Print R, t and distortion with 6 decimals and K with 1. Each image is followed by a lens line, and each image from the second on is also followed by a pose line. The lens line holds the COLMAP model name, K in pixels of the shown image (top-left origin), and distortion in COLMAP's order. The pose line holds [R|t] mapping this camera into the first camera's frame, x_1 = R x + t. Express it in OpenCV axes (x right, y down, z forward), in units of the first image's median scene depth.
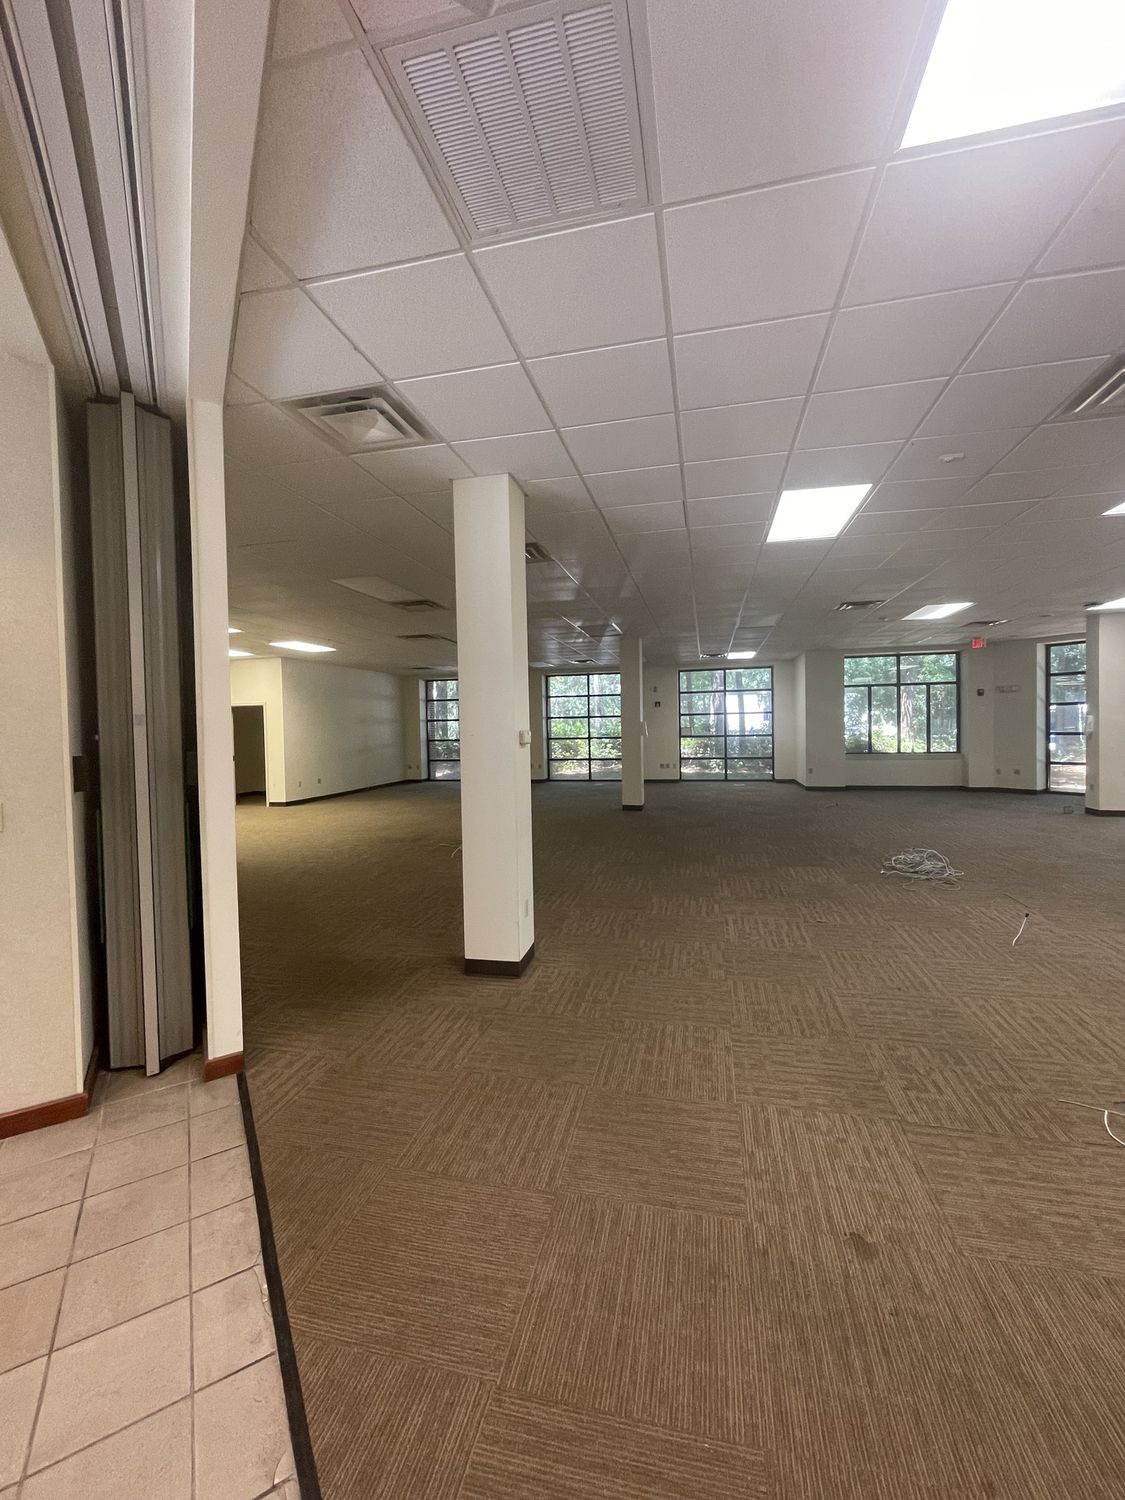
lens RADIAL K [[608.8, 0, 563.7], [0, 608.8, 736.4], [0, 0, 1]] dist [-0.003013, 0.002927]
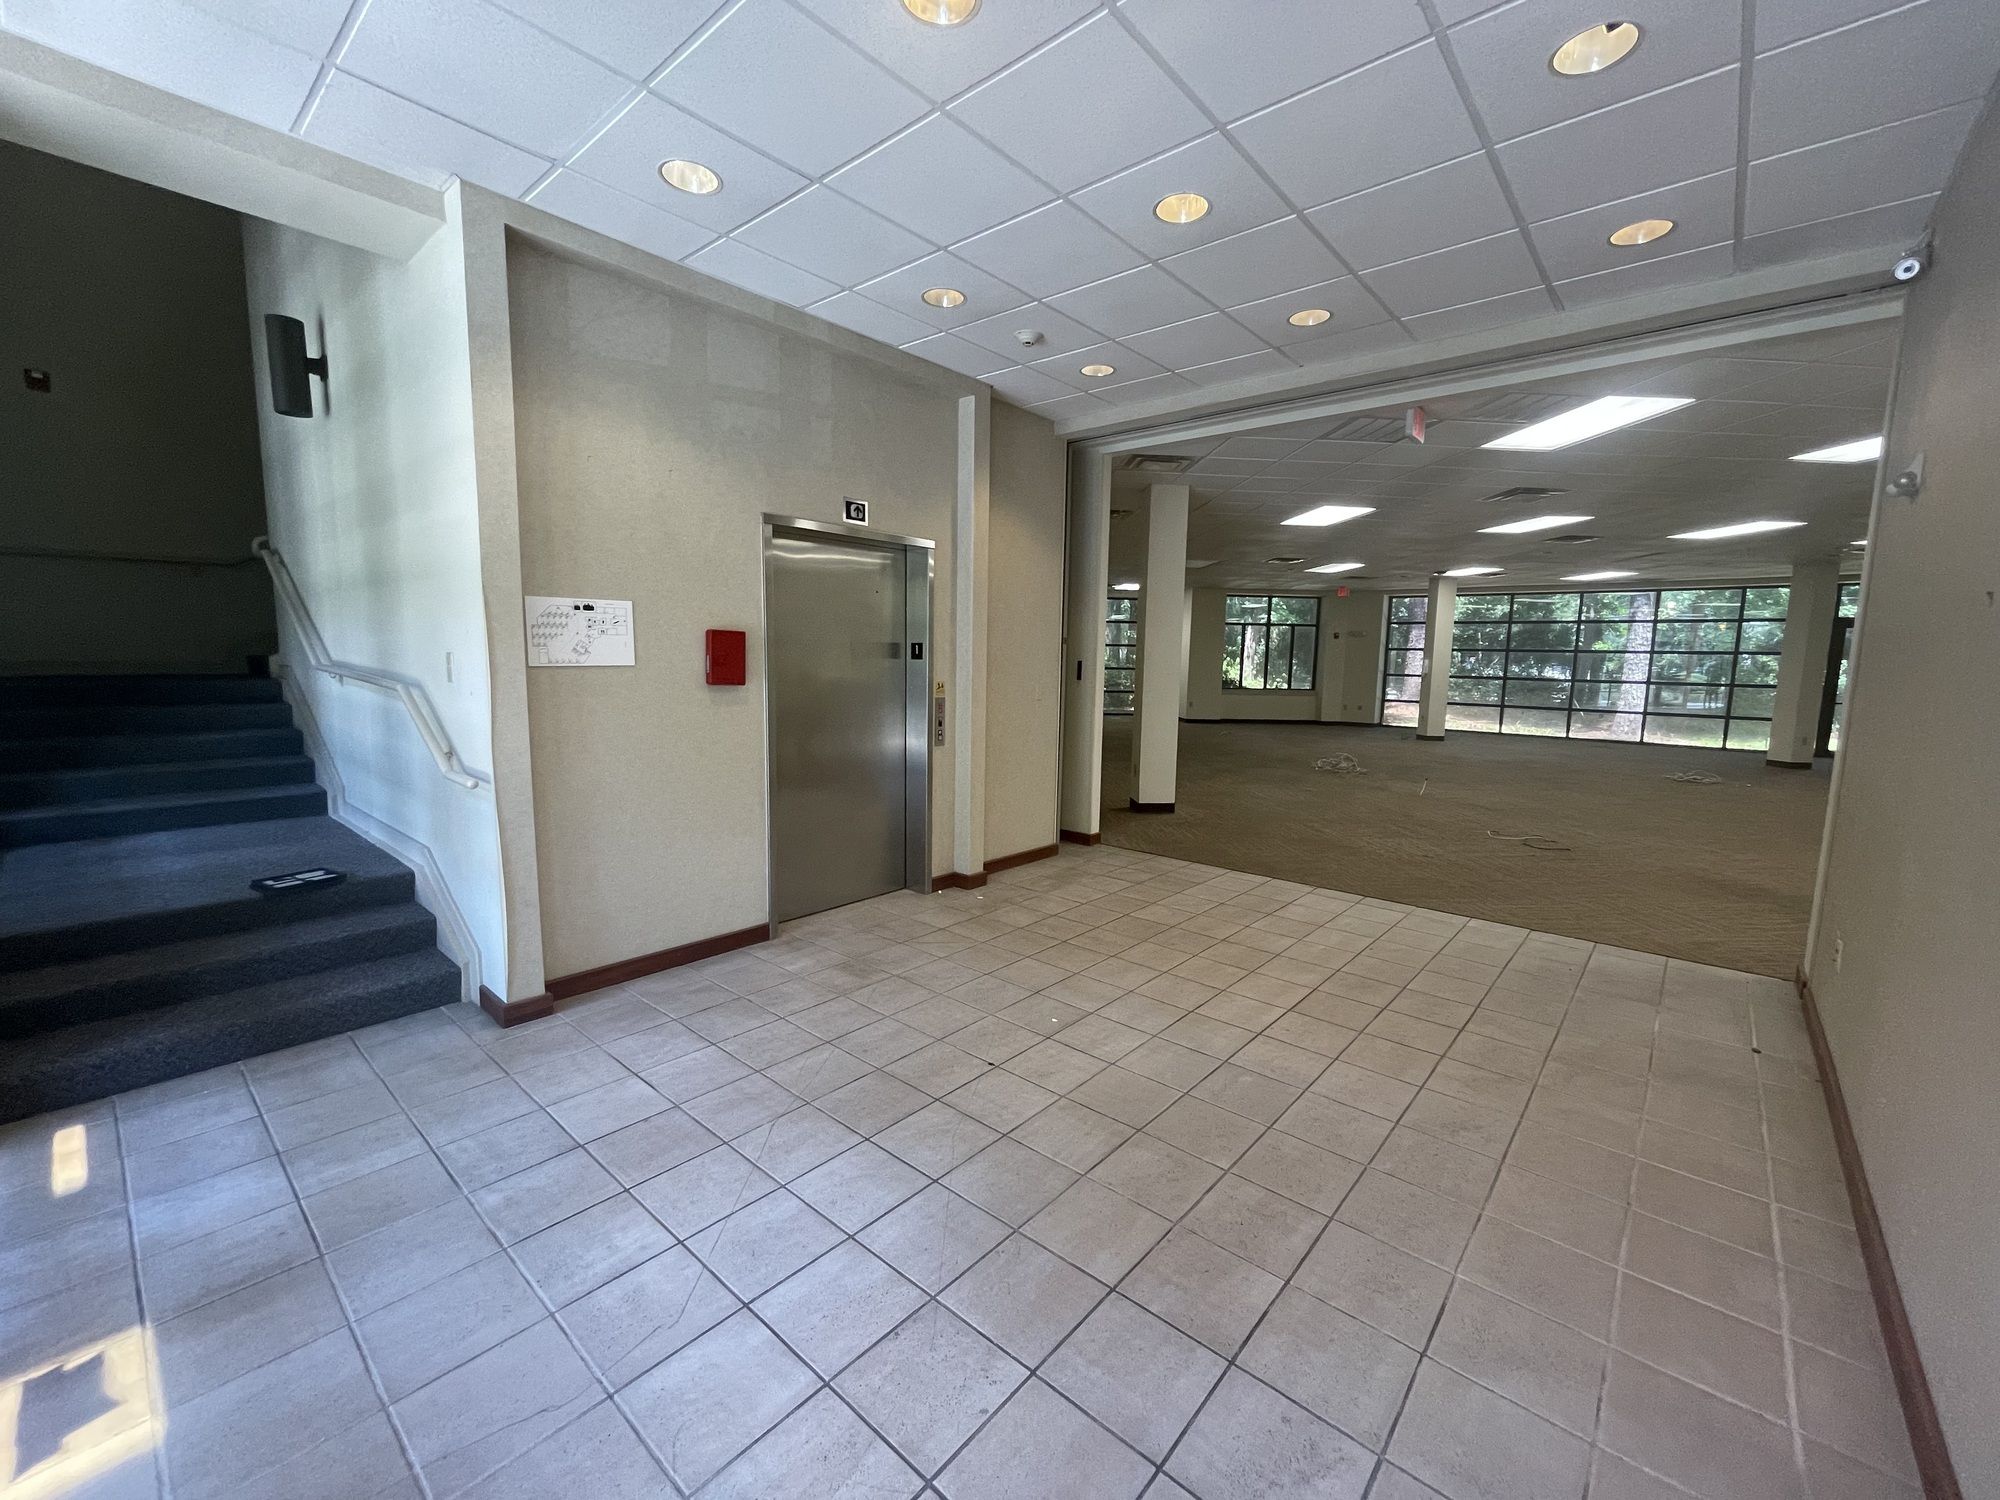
lens RADIAL K [[811.8, 0, 1000.0], [0, 811.8, 750.0], [0, 0, 1]] dist [-0.003013, 0.002927]
pose [[0.957226, -0.000002, 0.289341, -0.343555], [-0.028017, 0.995300, 0.092695, 0.016393], [-0.287981, -0.096837, 0.952727, -0.262806]]
